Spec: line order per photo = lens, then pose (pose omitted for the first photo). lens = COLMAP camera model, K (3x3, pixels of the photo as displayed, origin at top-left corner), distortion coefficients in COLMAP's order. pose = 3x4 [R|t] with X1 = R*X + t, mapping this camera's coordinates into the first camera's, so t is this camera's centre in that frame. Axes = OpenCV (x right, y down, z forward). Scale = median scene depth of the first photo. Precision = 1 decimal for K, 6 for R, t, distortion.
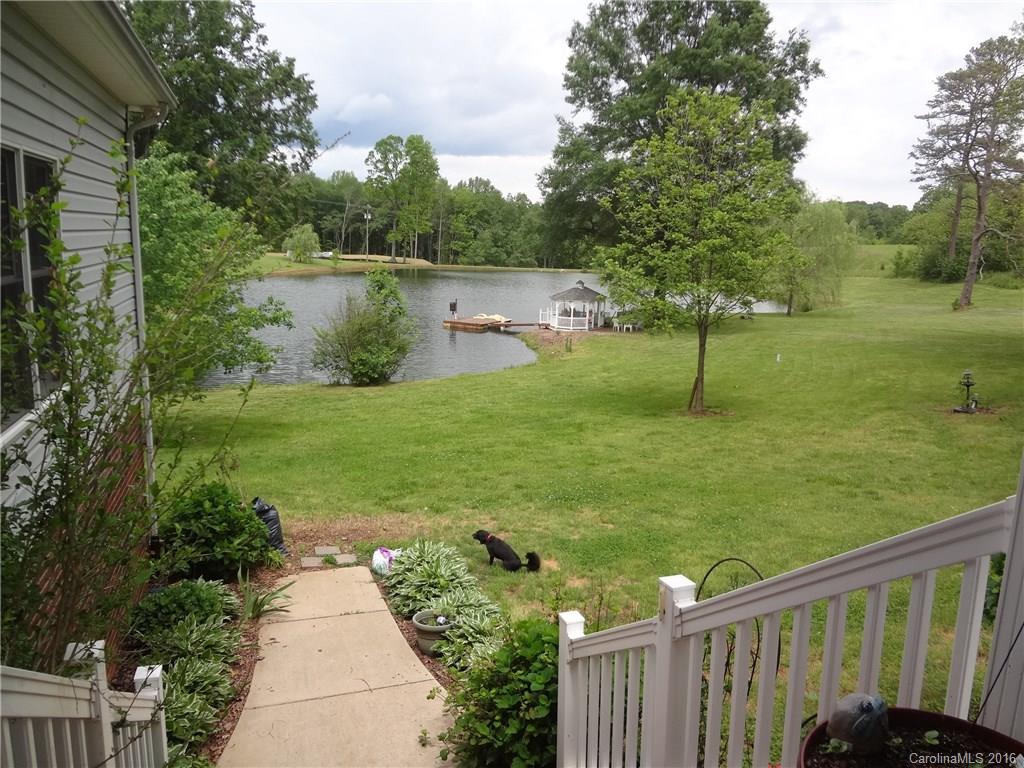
lens RADIAL K [[760.6, 0, 504.3], [0, 760.6, 385.2], [0, 0, 1]] dist [-0.051936, 0.001334]
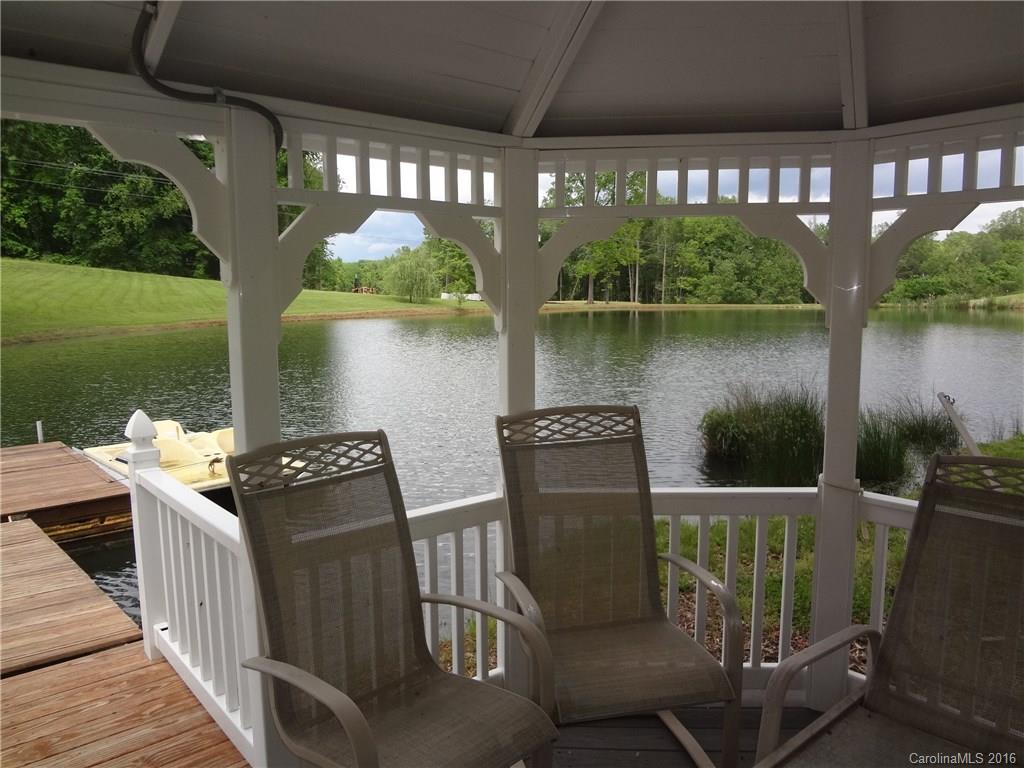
lens RADIAL K [[760.6, 0, 521.7], [0, 760.6, 374.1], [0, 0, 1]] dist [-0.051936, 0.001334]
pose [[0.943249, -0.009910, -0.331938, 0.035274], [-0.020523, 0.995904, -0.088052, -0.034187], [0.331451, 0.089868, 0.939183, 0.318299]]
